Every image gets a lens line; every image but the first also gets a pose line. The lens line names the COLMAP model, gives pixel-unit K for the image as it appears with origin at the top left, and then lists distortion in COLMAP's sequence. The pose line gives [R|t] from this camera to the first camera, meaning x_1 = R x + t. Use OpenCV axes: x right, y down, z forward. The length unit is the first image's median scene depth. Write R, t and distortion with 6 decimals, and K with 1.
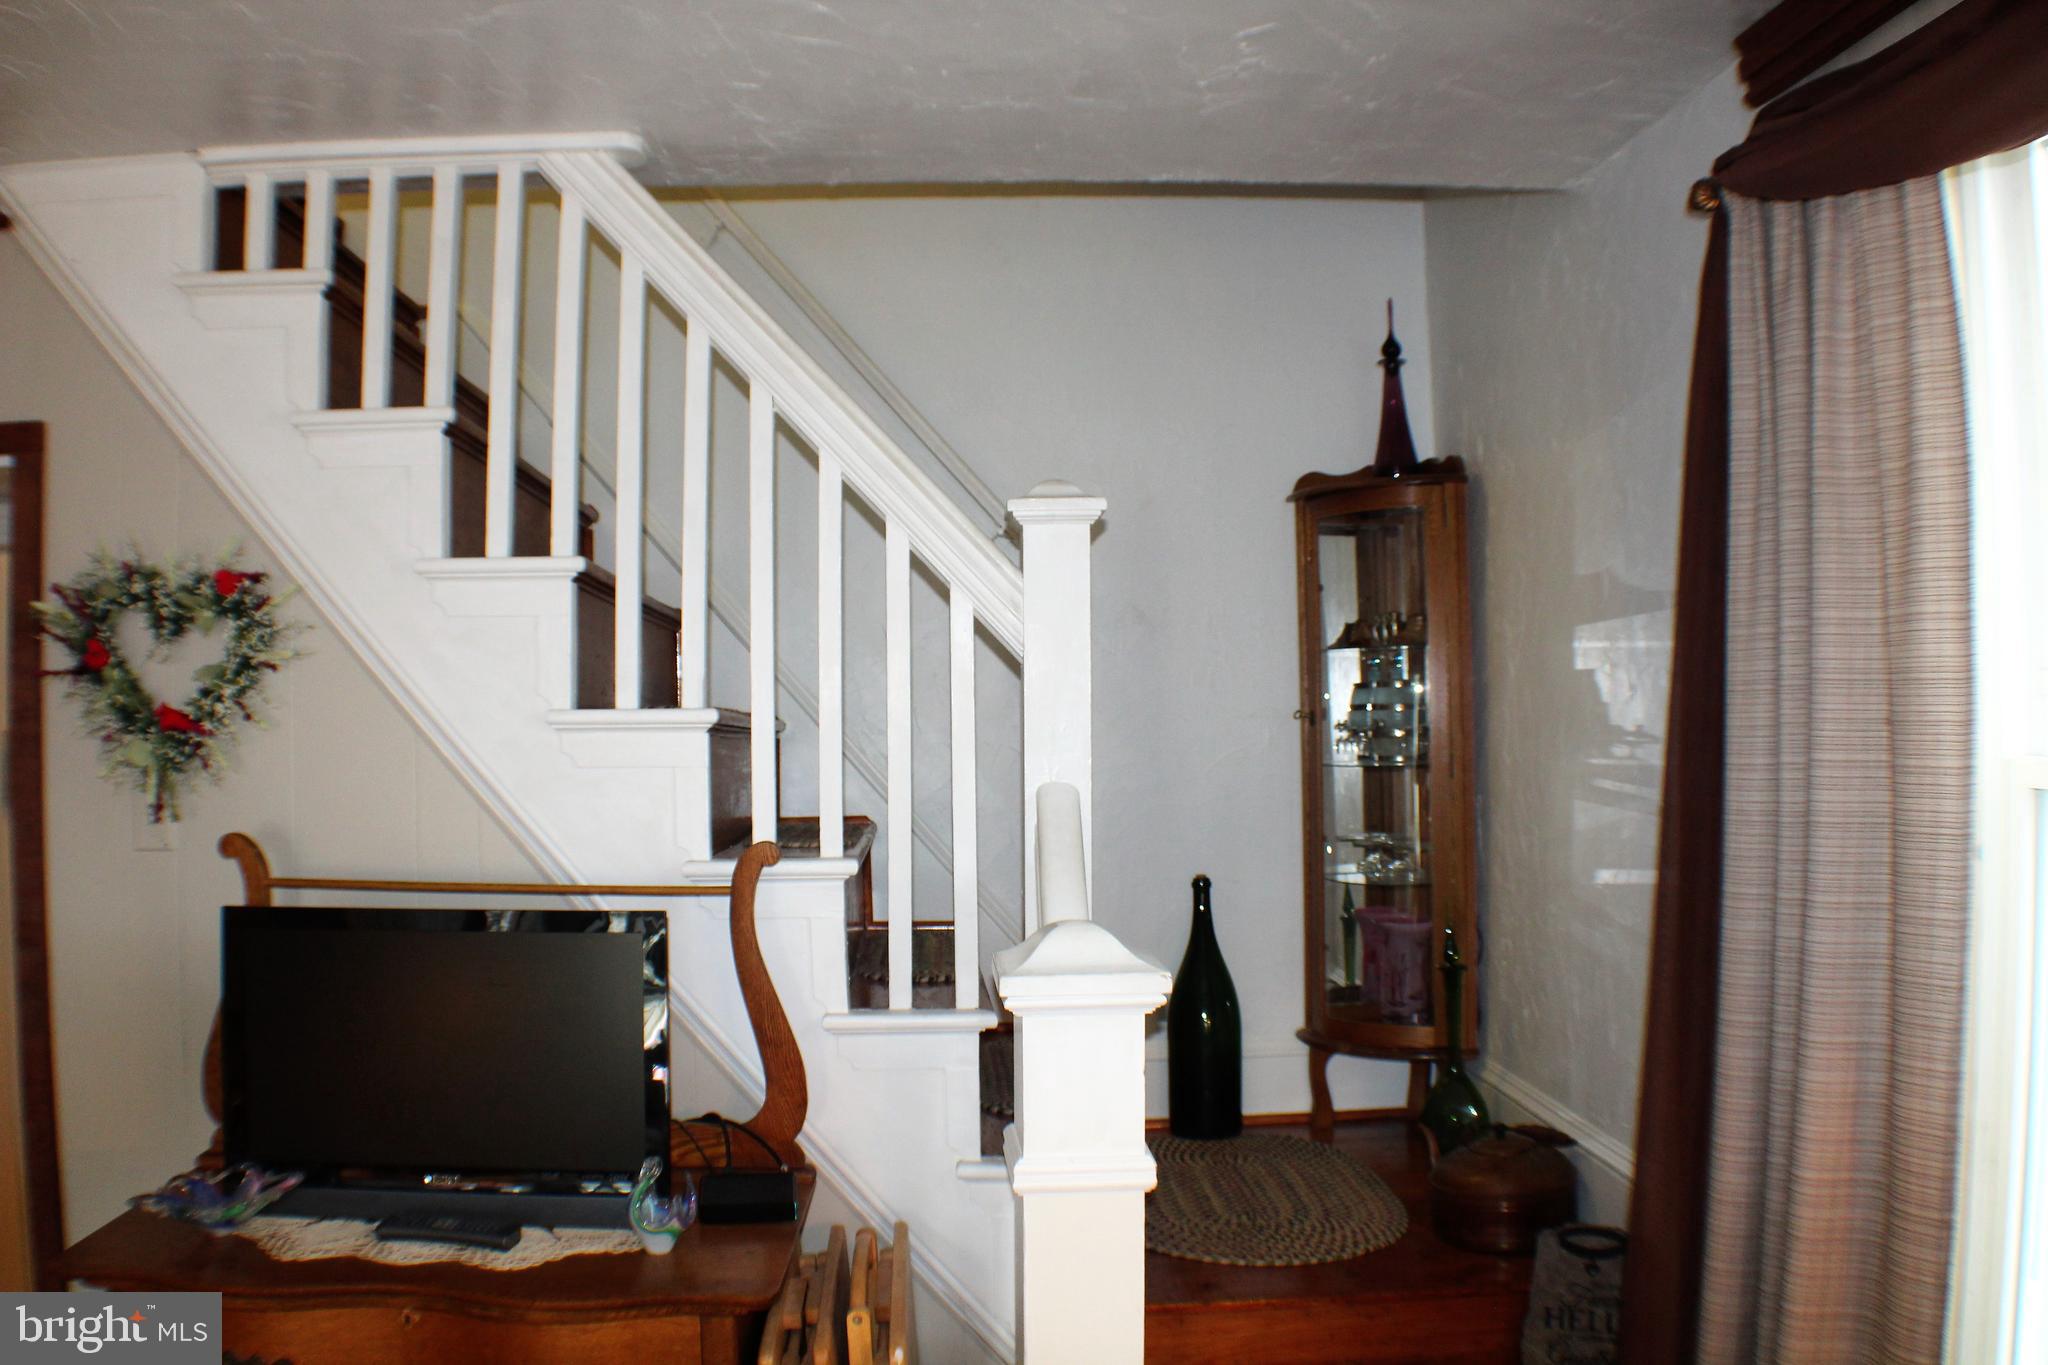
lens RADIAL K [[1628.4, 0, 1024.0], [0, 1628.4, 682.5], [0, 0, 1]] dist [-0.211294, 0.080329]
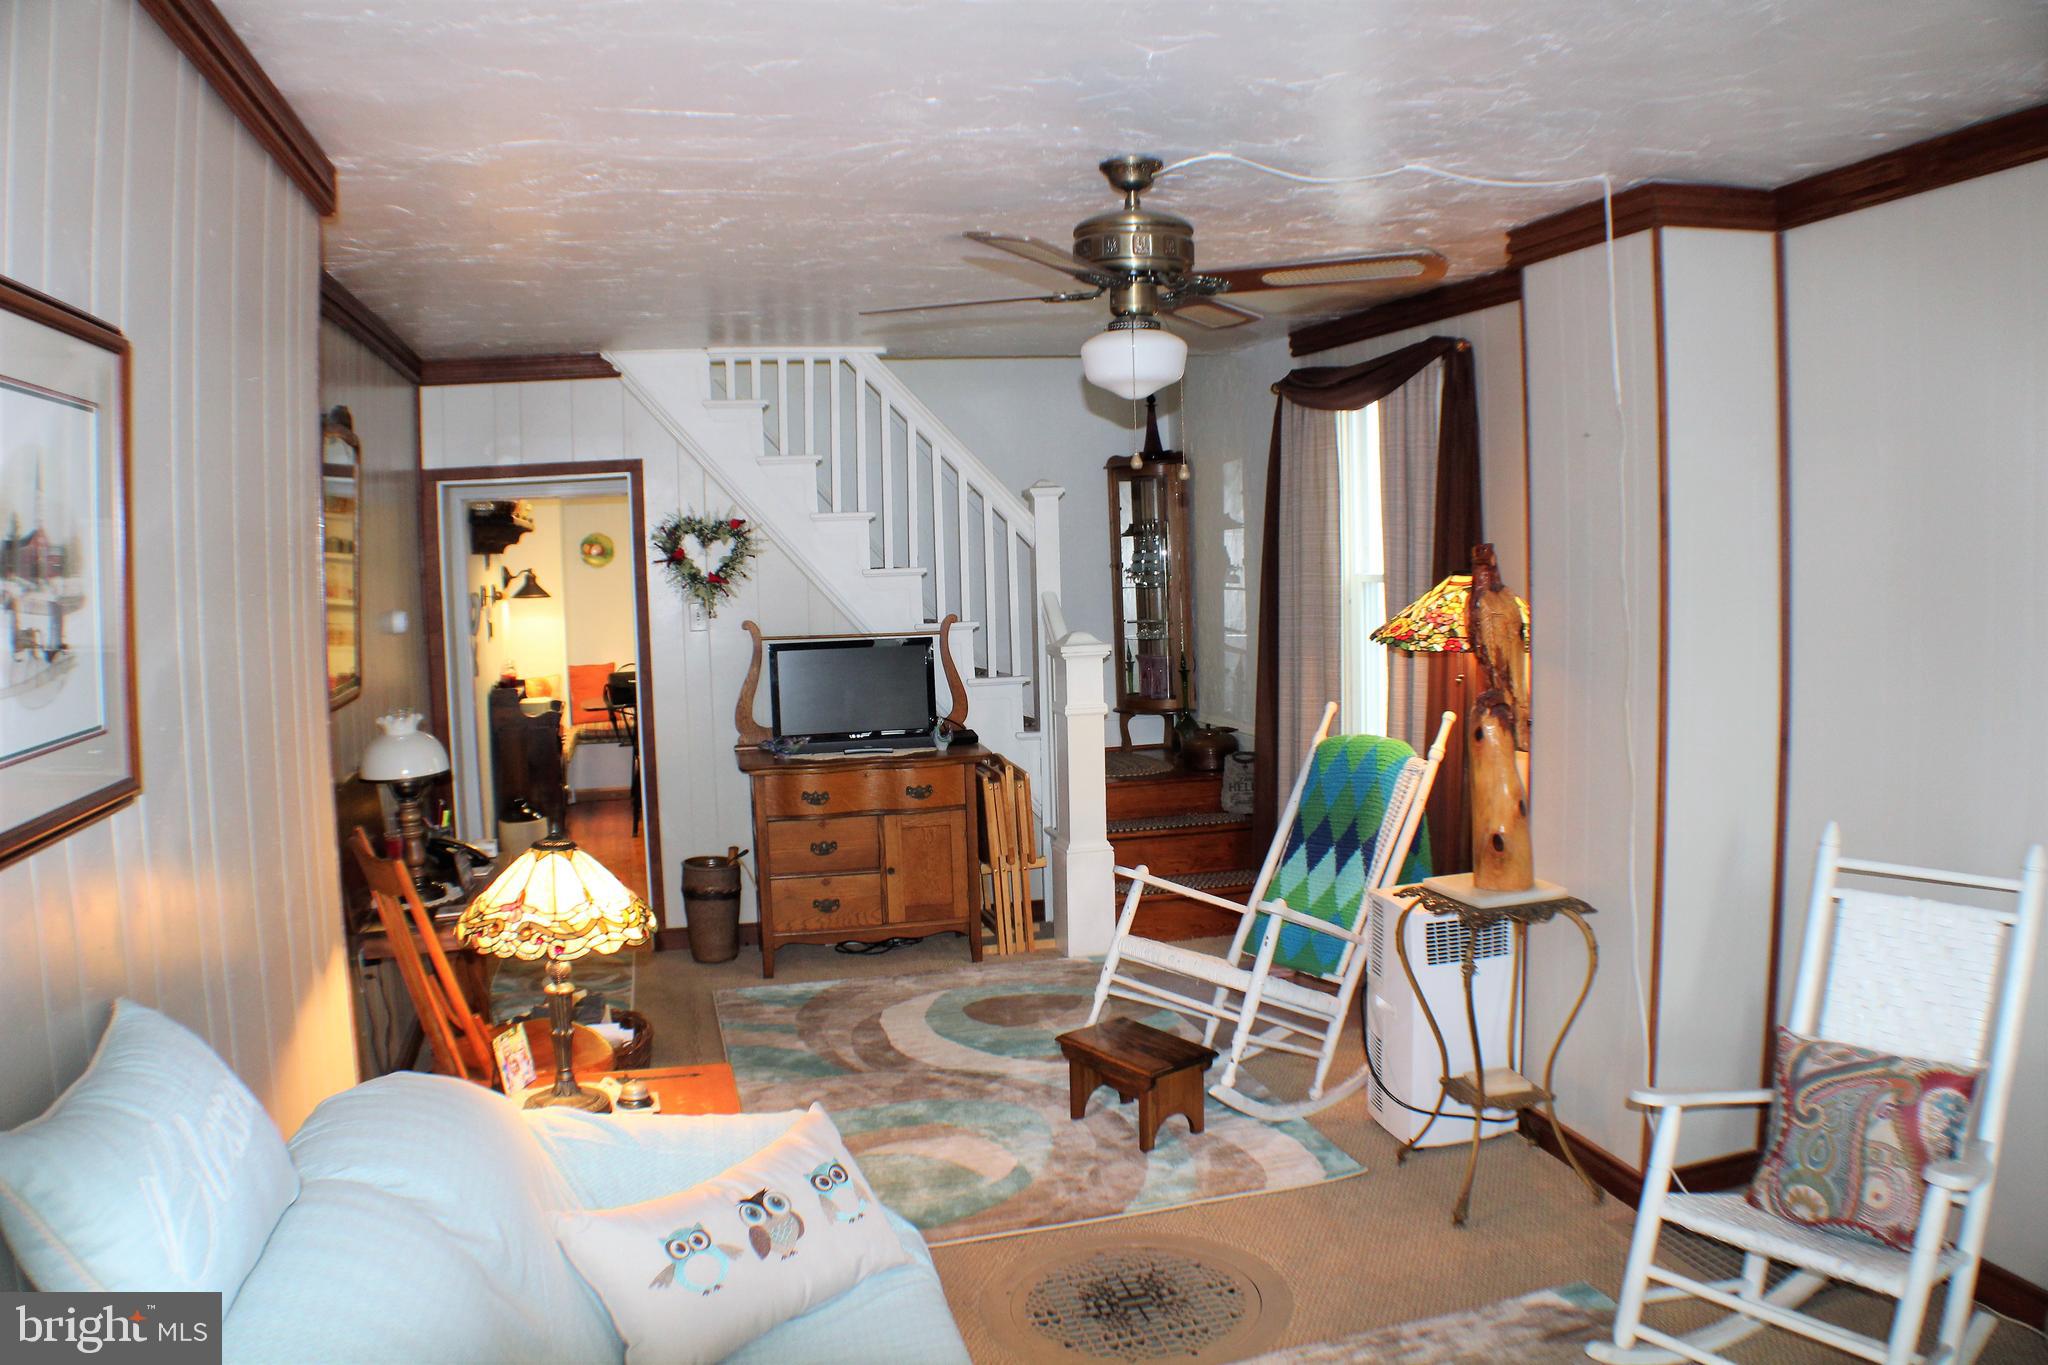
lens RADIAL K [[1565.8, 0, 1024.0], [0, 1565.8, 682.5], [0, 0, 1]] dist [-0.231183, 0.103541]
pose [[0.980867, -0.036418, 0.191242, -0.536920], [0.019056, 0.995590, 0.091851, -0.029151], [-0.193743, -0.086450, 0.977236, -1.605698]]
